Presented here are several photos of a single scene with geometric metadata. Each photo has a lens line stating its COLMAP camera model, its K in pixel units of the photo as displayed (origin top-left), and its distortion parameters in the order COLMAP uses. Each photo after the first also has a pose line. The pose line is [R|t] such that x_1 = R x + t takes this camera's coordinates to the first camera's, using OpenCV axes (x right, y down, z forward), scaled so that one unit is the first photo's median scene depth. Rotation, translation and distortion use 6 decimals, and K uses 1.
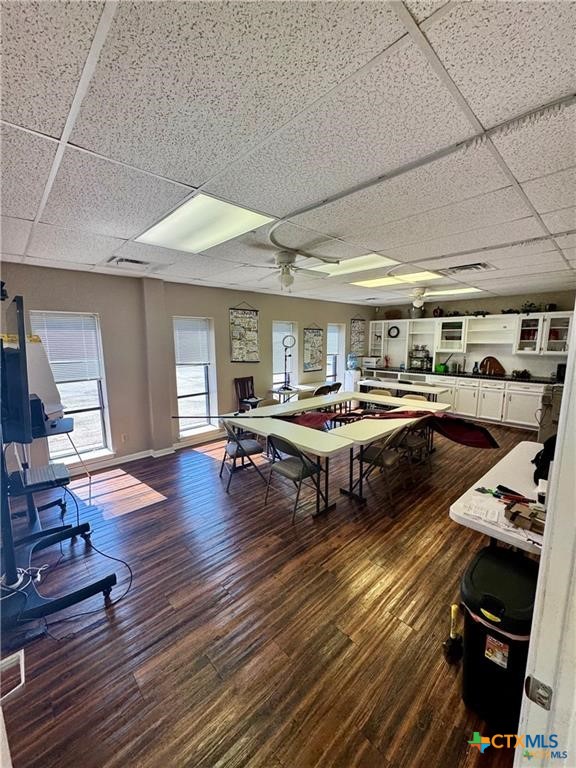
lens RADIAL K [[306.5, 0, 289.1], [0, 306.5, 383.6], [0, 0, 1]] dist [-0.002395, -0.000235]
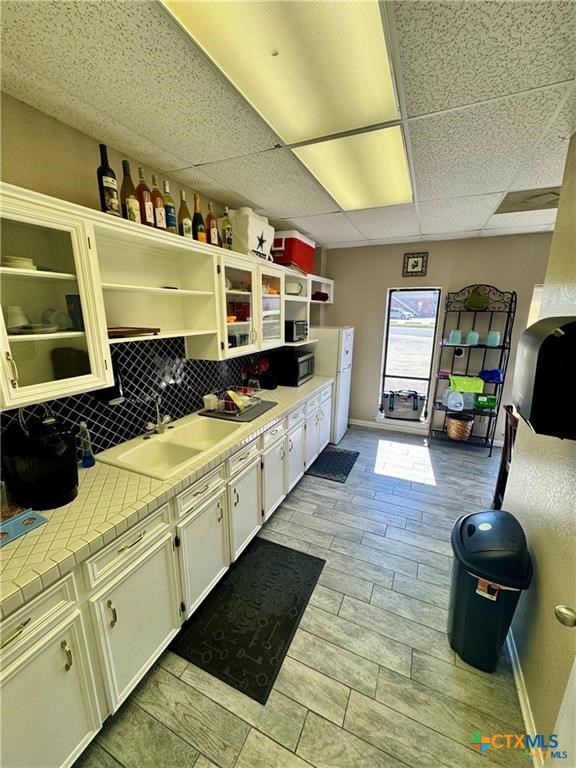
lens RADIAL K [[306.5, 0, 287.2], [0, 306.5, 384.7], [0, 0, 1]] dist [-0.002395, -0.000235]
pose [[0.371513, 0.223927, -0.901019, 0.438472], [-0.143727, 0.972650, 0.182466, -0.065965], [0.917235, 0.061712, 0.393536, 0.451008]]
